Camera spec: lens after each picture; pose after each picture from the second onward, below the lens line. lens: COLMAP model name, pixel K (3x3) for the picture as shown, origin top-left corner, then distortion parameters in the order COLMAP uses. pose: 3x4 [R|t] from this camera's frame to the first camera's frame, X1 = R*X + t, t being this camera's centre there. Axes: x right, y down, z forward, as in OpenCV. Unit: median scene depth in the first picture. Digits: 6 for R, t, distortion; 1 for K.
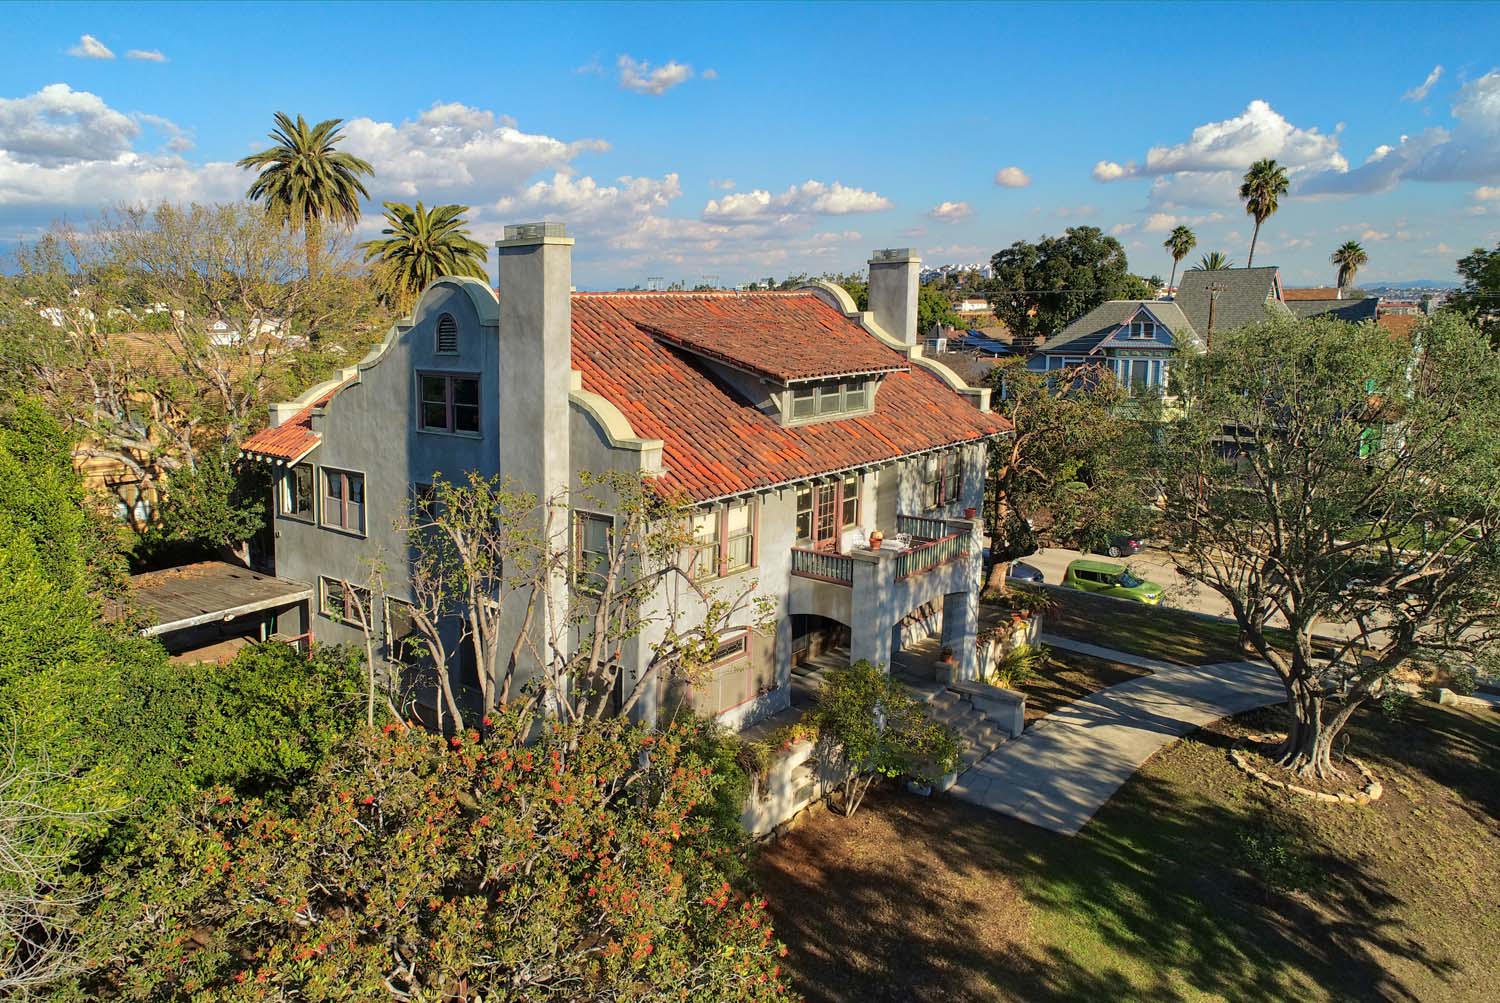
lens RADIAL K [[1070.6, 0, 750.0], [0, 1070.6, 501.5], [0, 0, 1]] dist [-0.010522, -0.001369]
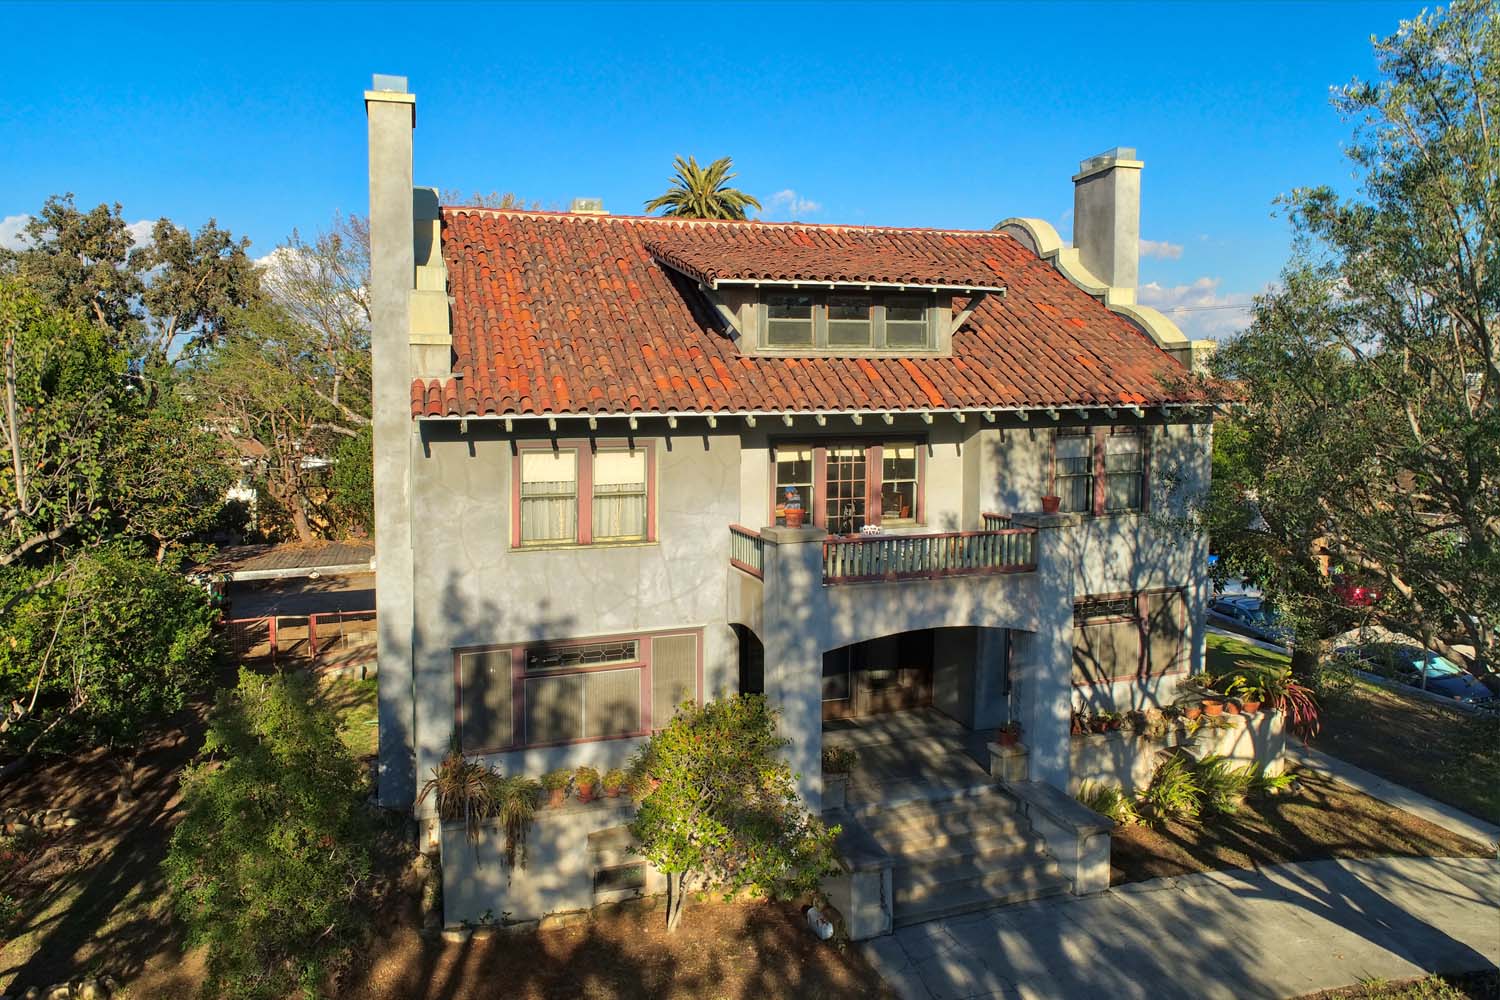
lens RADIAL K [[1070.6, 0, 750.0], [0, 1070.6, 500.0], [0, 0, 1]] dist [-0.010522, -0.001369]
pose [[0.841391, 0.043294, -0.538690, 0.382402], [-0.095113, 0.993090, -0.068746, 0.068059], [0.531992, 0.109079, 0.839694, 0.369717]]
